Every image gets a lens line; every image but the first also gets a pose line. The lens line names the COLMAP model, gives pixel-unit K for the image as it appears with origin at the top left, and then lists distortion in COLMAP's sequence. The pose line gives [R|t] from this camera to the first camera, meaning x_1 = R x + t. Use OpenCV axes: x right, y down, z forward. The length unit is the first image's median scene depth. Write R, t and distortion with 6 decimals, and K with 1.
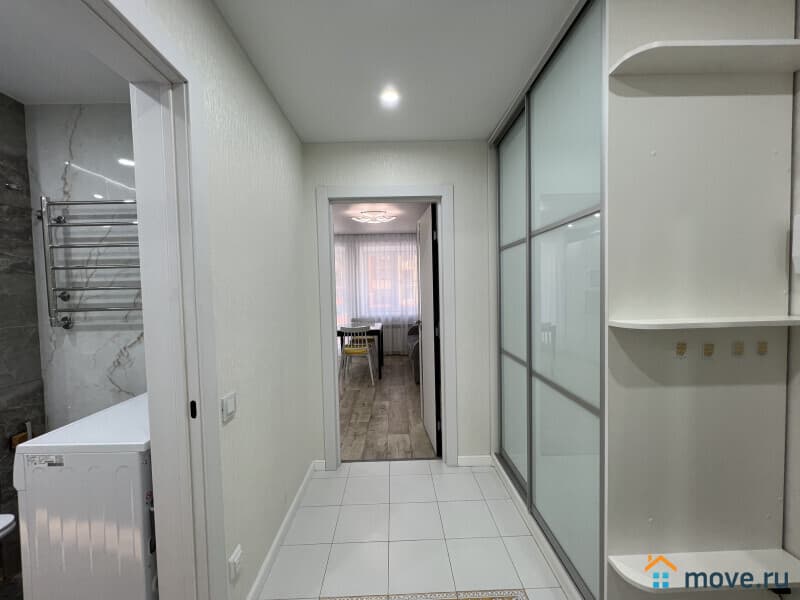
lens RADIAL K [[320.9, 0, 398.6], [0, 320.9, 303.1], [0, 0, 1]] dist [-0.003916, 0.000882]
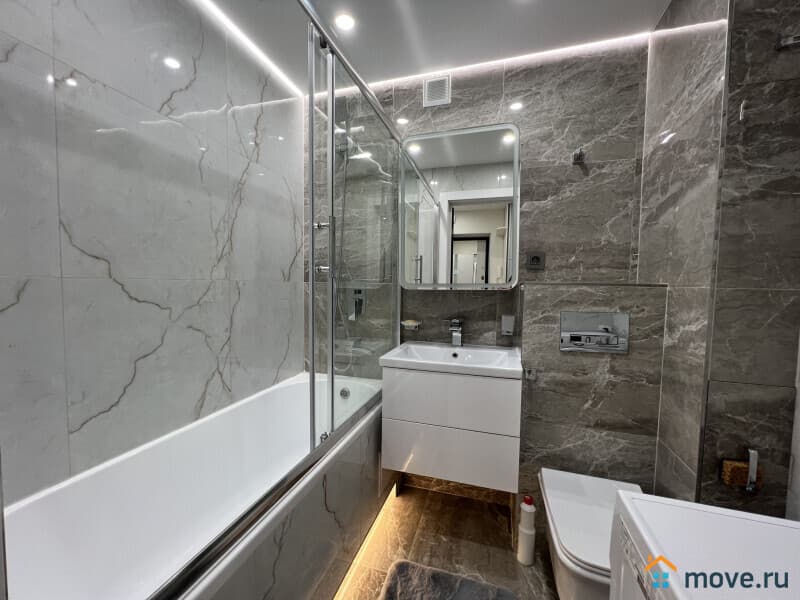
lens RADIAL K [[320.9, 0, 401.3], [0, 320.9, 300.3], [0, 0, 1]] dist [-0.003916, 0.000882]
pose [[-0.301194, 0.068390, -0.951107, -0.401735], [-0.049254, 0.994977, 0.087143, 0.073371], [0.952290, 0.073093, -0.296313, 0.514139]]
